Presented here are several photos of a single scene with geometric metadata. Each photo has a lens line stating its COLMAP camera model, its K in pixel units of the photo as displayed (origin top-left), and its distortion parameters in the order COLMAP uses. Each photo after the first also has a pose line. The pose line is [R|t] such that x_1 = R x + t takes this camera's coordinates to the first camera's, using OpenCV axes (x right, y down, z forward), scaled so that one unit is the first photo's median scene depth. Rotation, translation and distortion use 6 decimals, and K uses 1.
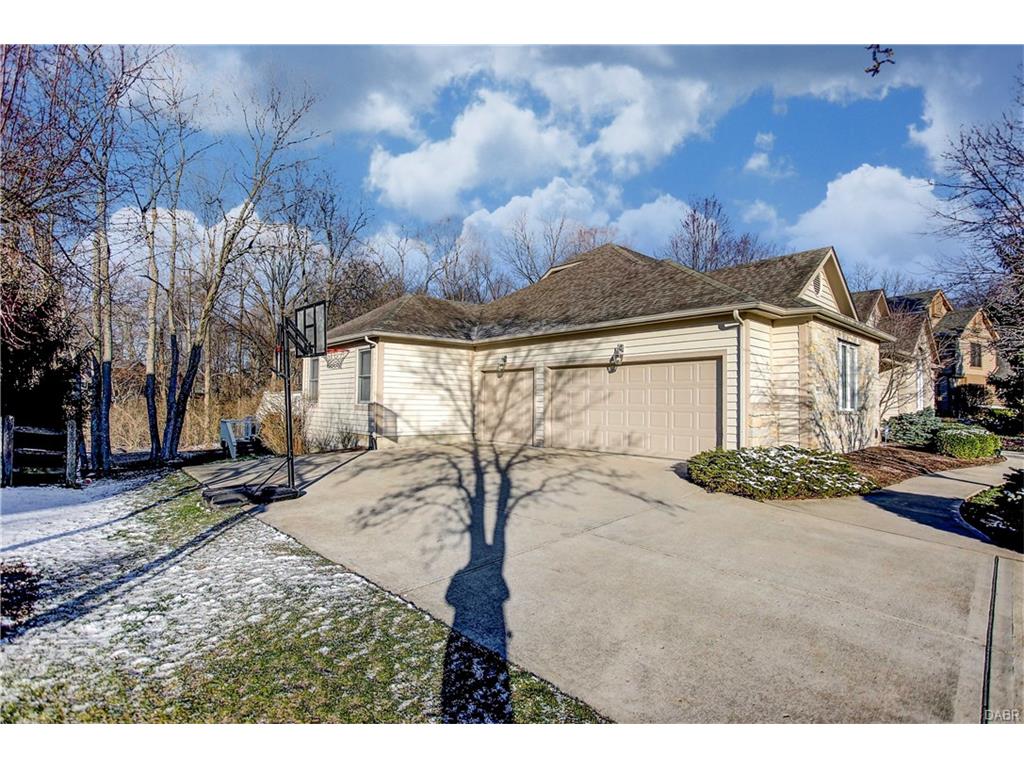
lens RADIAL K [[503.7, 0, 512.0], [0, 503.7, 384.0], [0, 0, 1]] dist [-0.005487, 0.000275]
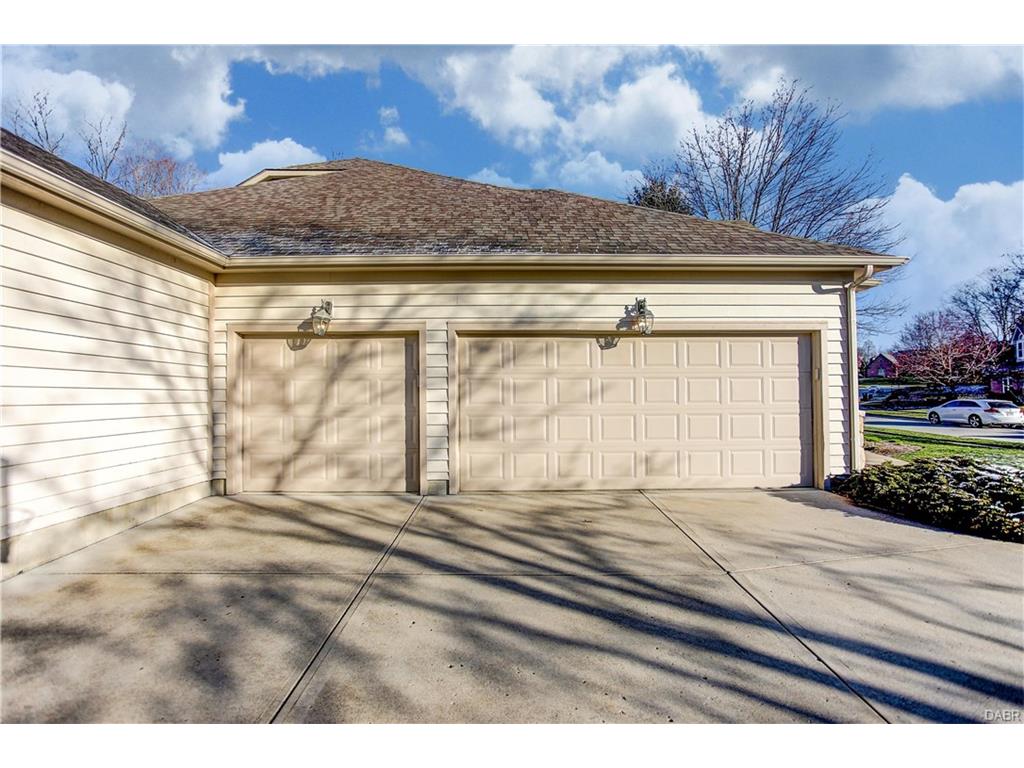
lens RADIAL K [[503.7, 0, 512.0], [0, 503.7, 384.0], [0, 0, 1]] dist [-0.005487, 0.000275]
pose [[0.666661, 0.000016, 0.745361, -0.242958], [-0.015118, 0.999795, 0.013500, 0.009012], [-0.745208, -0.020268, 0.666524, 0.582376]]
